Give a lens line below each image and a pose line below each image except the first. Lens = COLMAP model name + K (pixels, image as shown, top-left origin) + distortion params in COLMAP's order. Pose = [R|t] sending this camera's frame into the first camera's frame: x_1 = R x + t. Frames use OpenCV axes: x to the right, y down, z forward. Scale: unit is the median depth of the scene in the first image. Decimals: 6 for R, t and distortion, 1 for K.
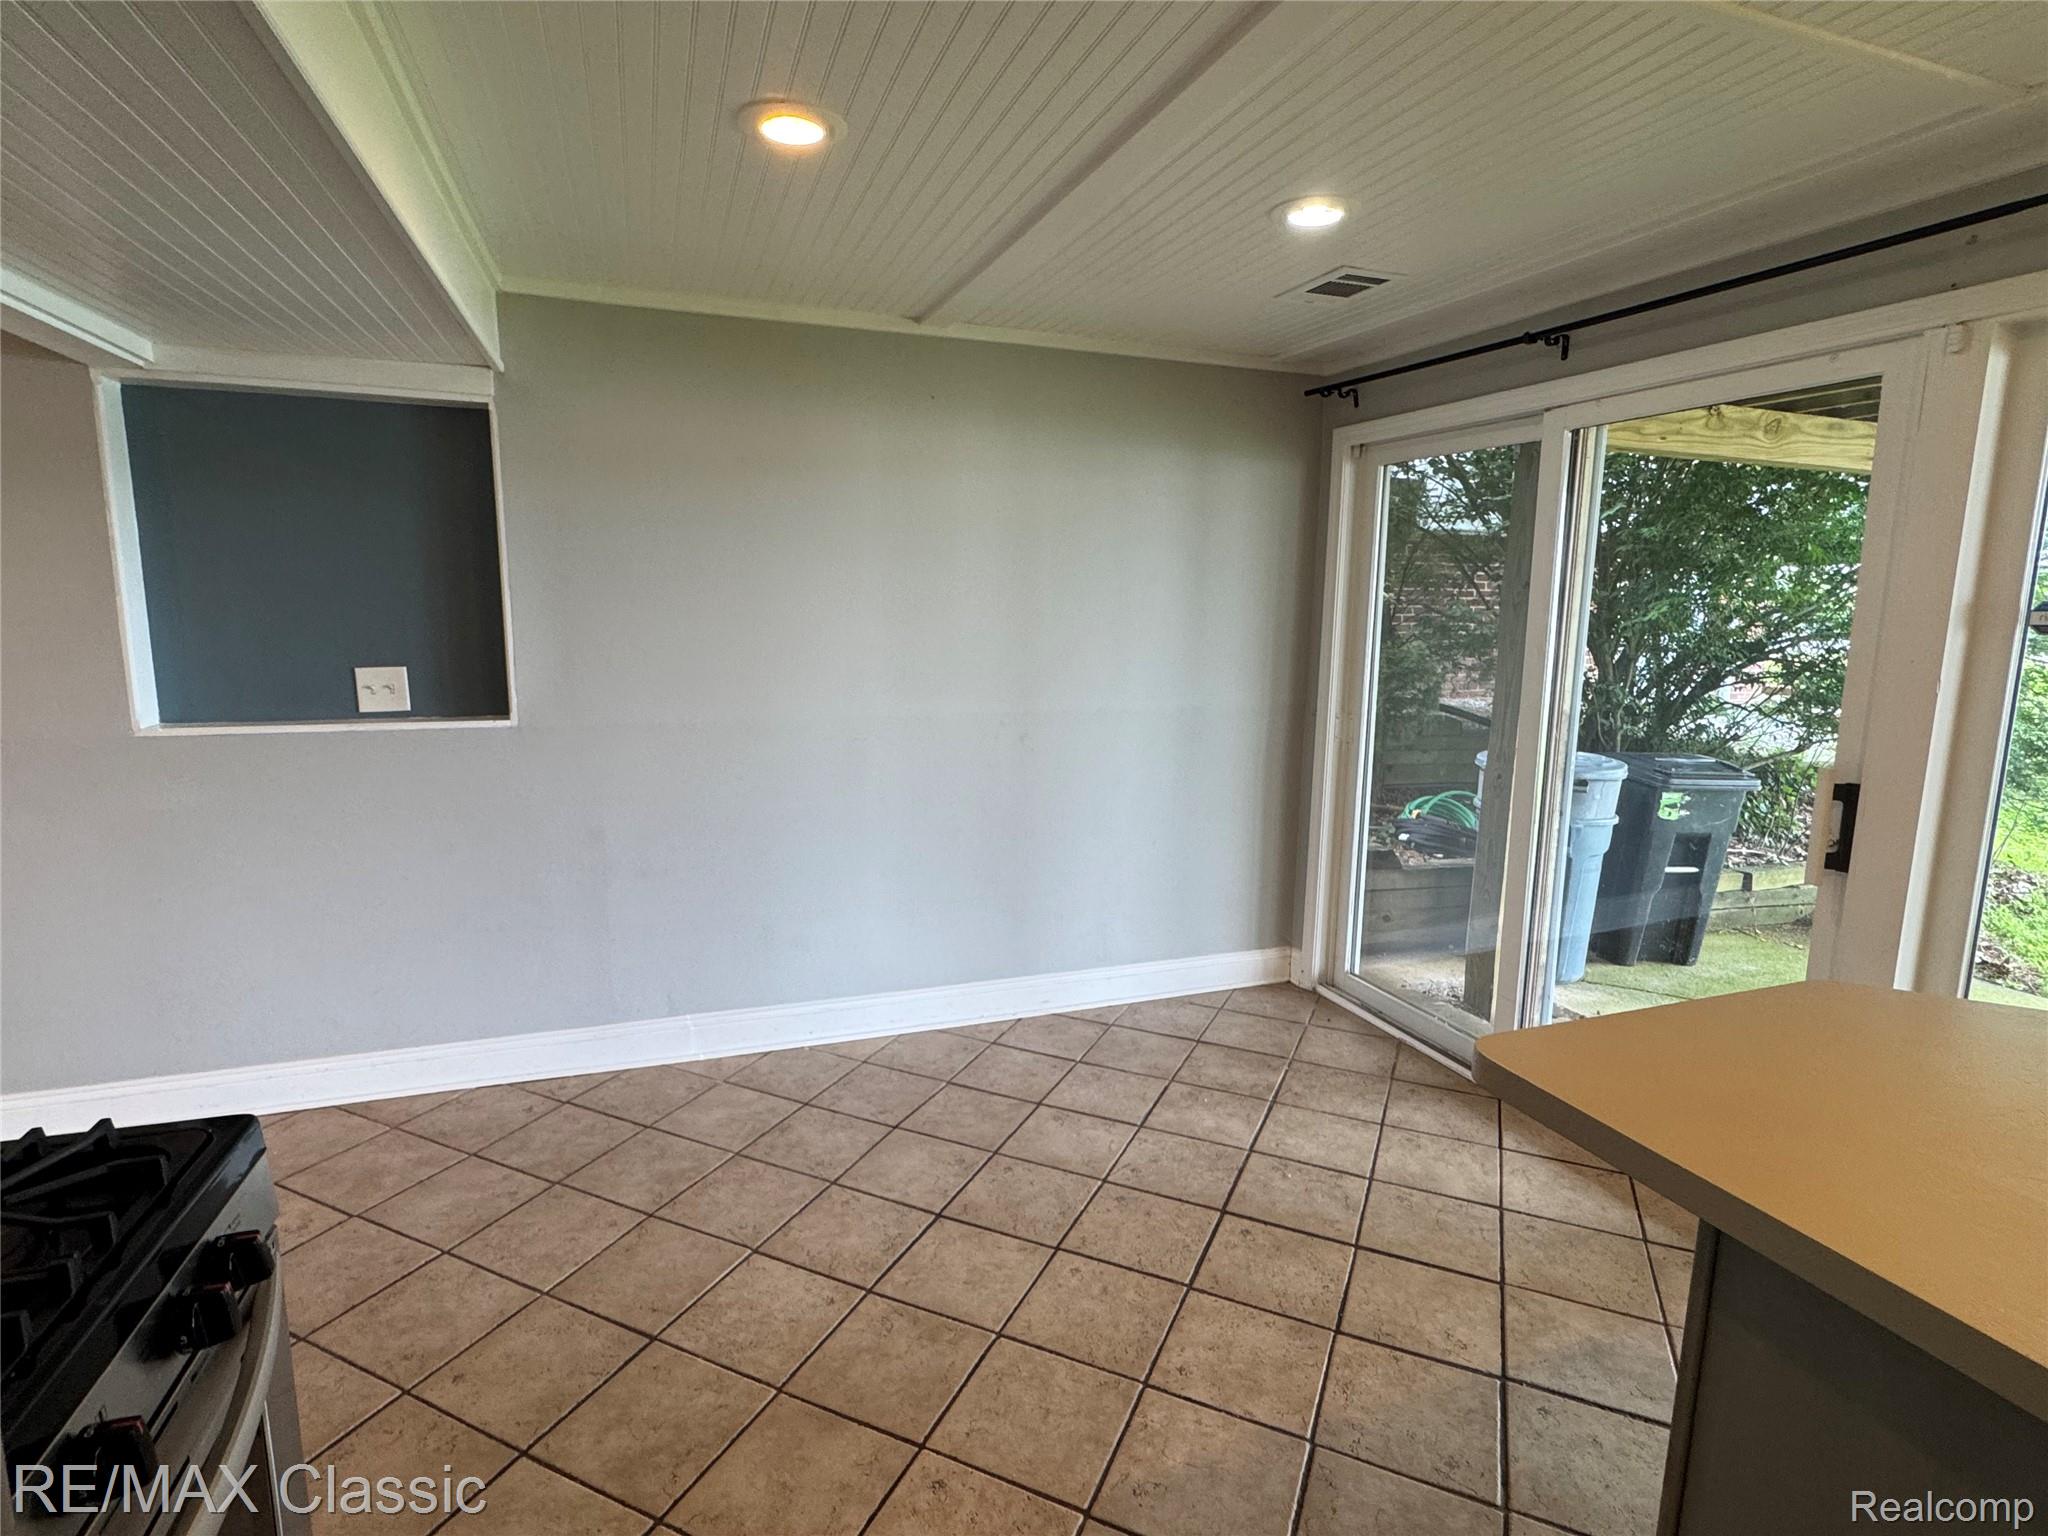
lens RADIAL K [[1016.9, 0, 1020.2], [0, 1016.9, 762.9], [0, 0, 1]] dist [-0.002619, 0.000336]
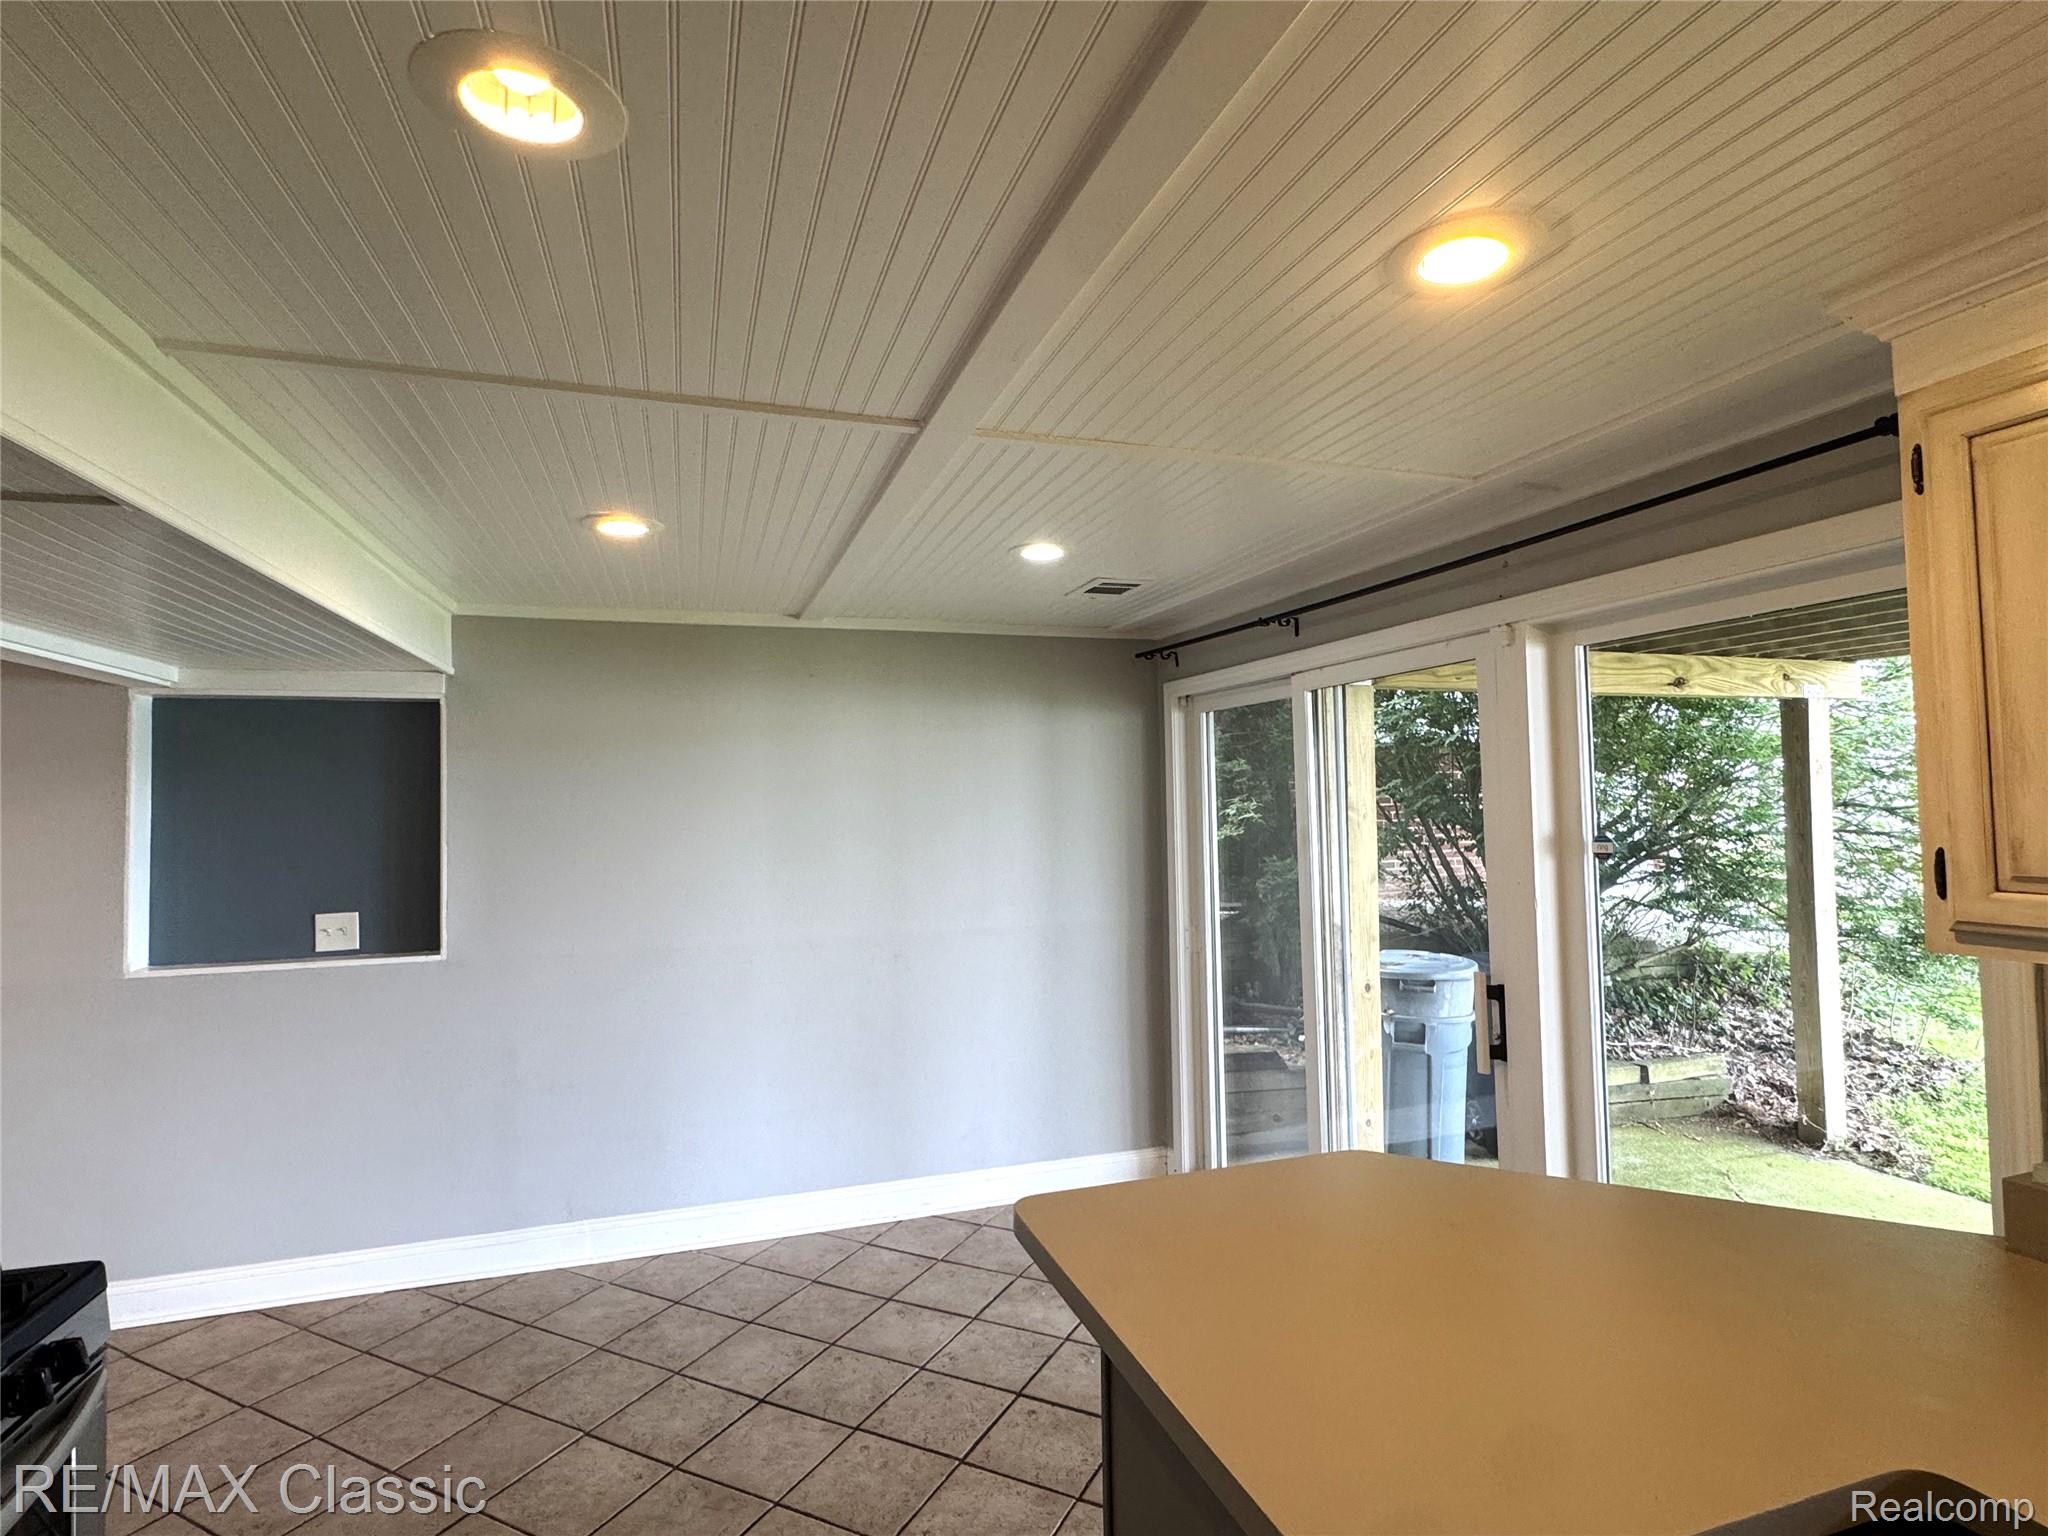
lens RADIAL K [[1016.9, 0, 1026.5], [0, 1016.9, 769.0], [0, 0, 1]] dist [-0.002619, 0.000336]
pose [[0.999014, -0.032081, -0.030698, 0.234944], [0.025552, 0.980779, -0.193441, -0.008608], [0.036314, 0.192466, 0.980632, -0.186033]]
